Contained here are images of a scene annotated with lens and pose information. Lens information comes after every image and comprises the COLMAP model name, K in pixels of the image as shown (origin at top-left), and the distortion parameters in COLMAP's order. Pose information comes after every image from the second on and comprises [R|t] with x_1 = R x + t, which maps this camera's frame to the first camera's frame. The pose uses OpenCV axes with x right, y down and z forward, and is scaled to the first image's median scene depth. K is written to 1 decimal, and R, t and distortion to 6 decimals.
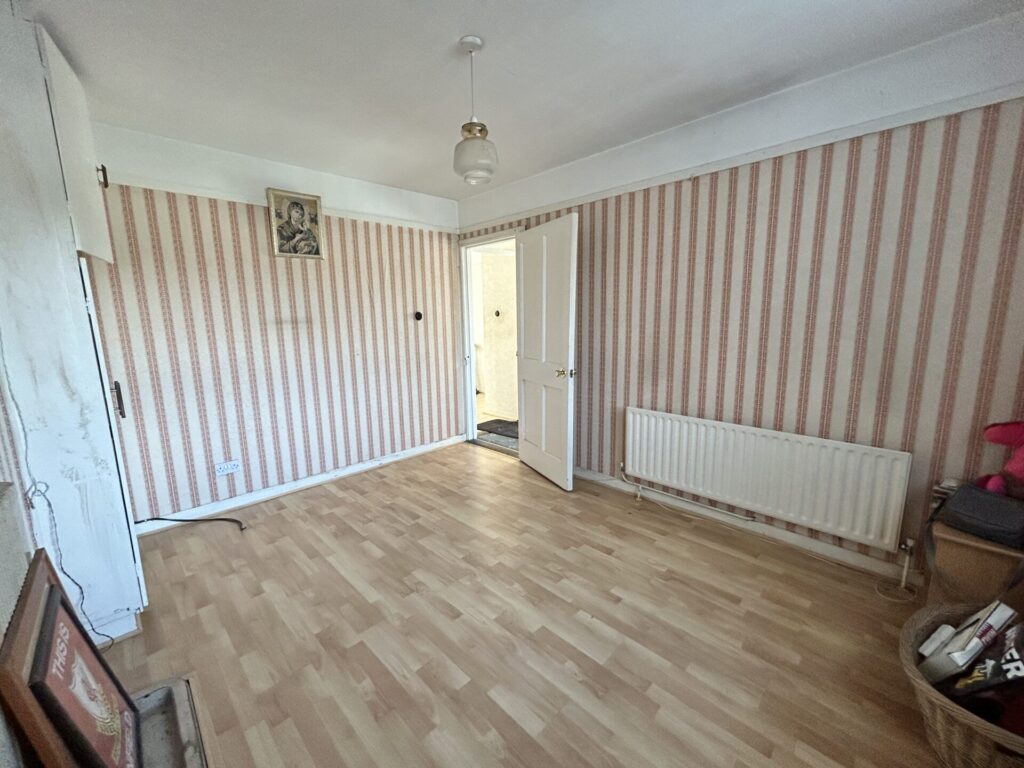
lens RADIAL K [[412.9, 0, 510.0], [0, 412.9, 384.2], [0, 0, 1]] dist [-0.000375, -0.000024]
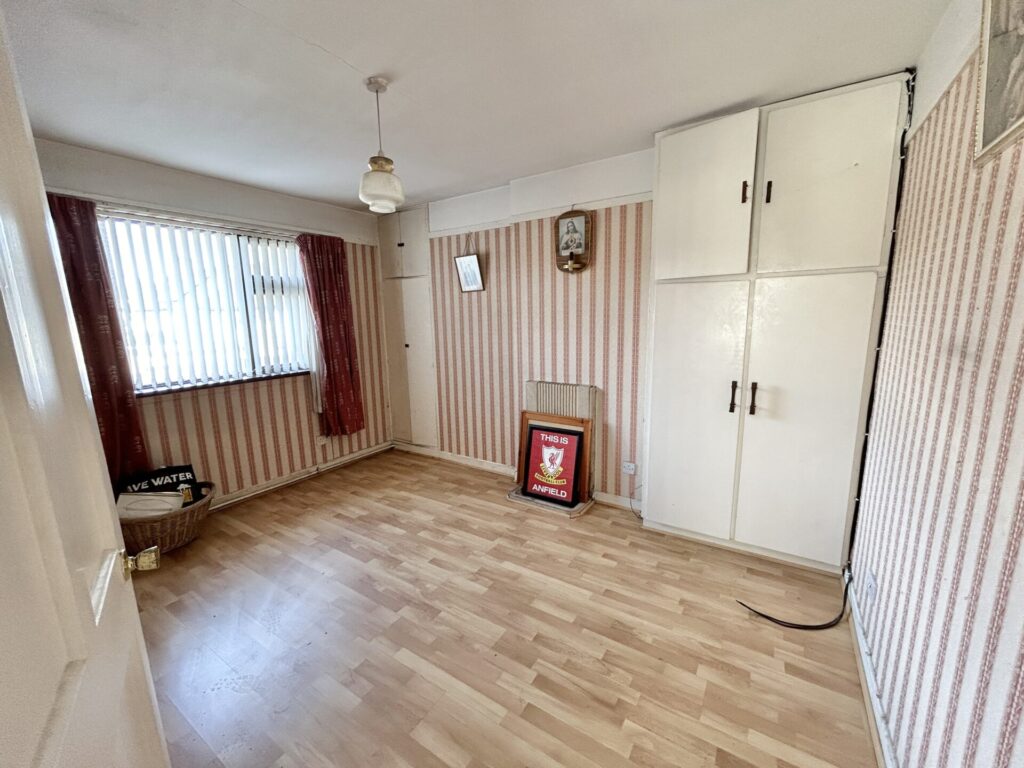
lens RADIAL K [[412.9, 0, 510.0], [0, 412.9, 384.2], [0, 0, 1]] dist [-0.000375, -0.000024]
pose [[-0.977418, 0.071463, -0.198865, -0.135867], [0.001114, 0.942810, 0.333328, -0.368290], [0.211313, 0.325579, -0.921599, 1.901536]]
